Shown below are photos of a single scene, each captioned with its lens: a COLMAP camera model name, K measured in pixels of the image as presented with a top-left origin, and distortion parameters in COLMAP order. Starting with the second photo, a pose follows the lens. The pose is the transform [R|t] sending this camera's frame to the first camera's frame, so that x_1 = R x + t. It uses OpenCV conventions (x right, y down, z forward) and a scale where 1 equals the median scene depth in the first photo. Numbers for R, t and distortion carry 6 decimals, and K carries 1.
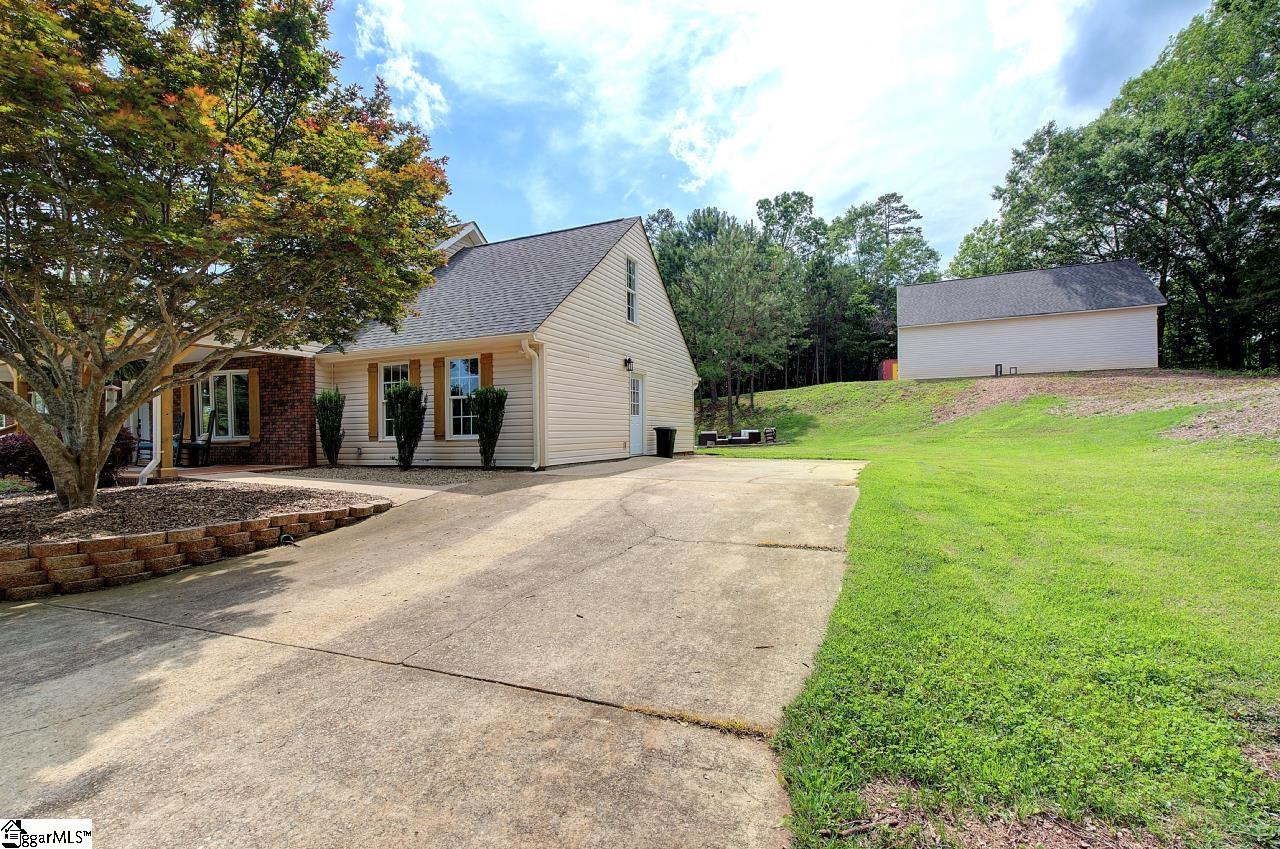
lens RADIAL K [[557.8, 0, 637.6], [0, 557.8, 425.8], [0, 0, 1]] dist [0.002573, 0.000332]
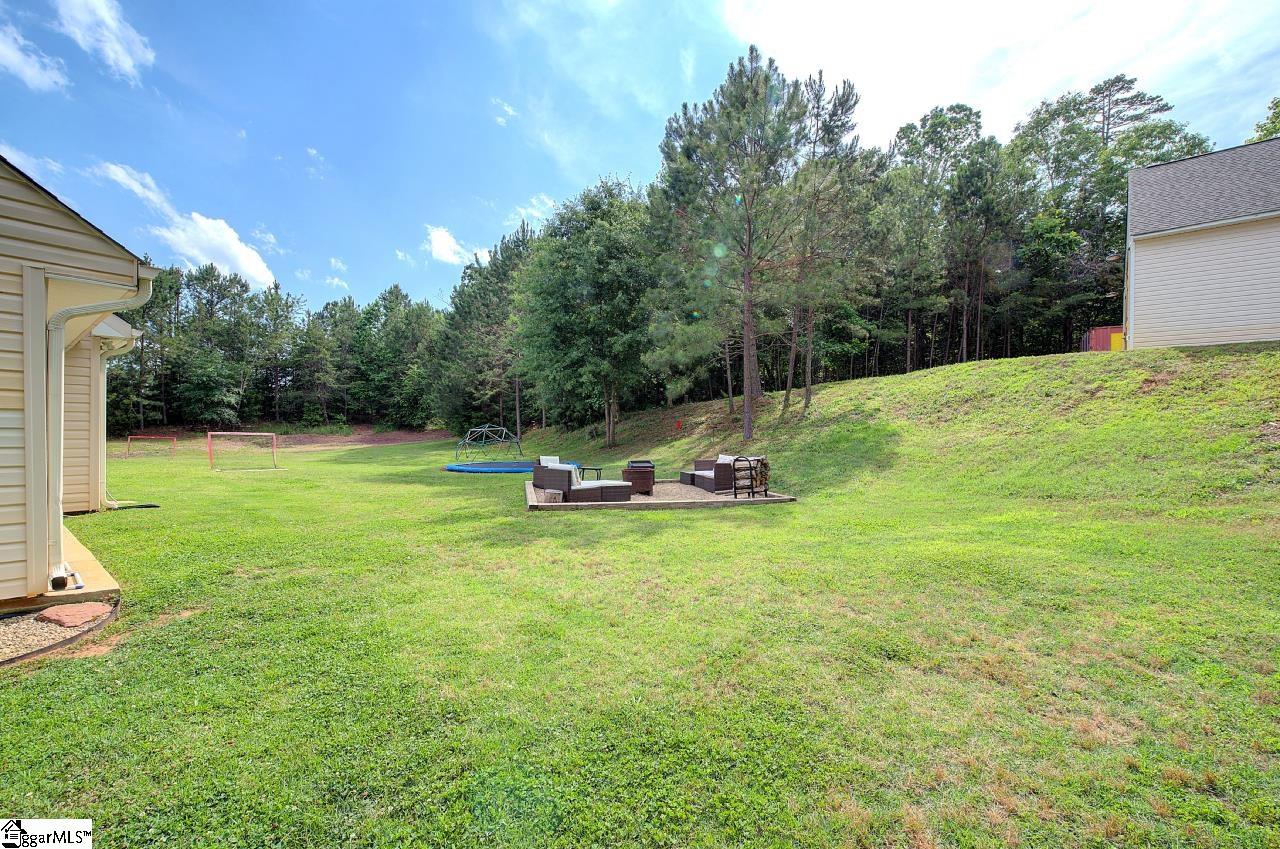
lens RADIAL K [[557.8, 0, 644.7], [0, 557.8, 432.6], [0, 0, 1]] dist [0.002573, 0.000332]
pose [[0.966957, 0.024681, -0.253743, 0.112218], [-0.022592, 0.999683, 0.011146, -0.006944], [0.253938, -0.005045, 0.967207, 0.254178]]
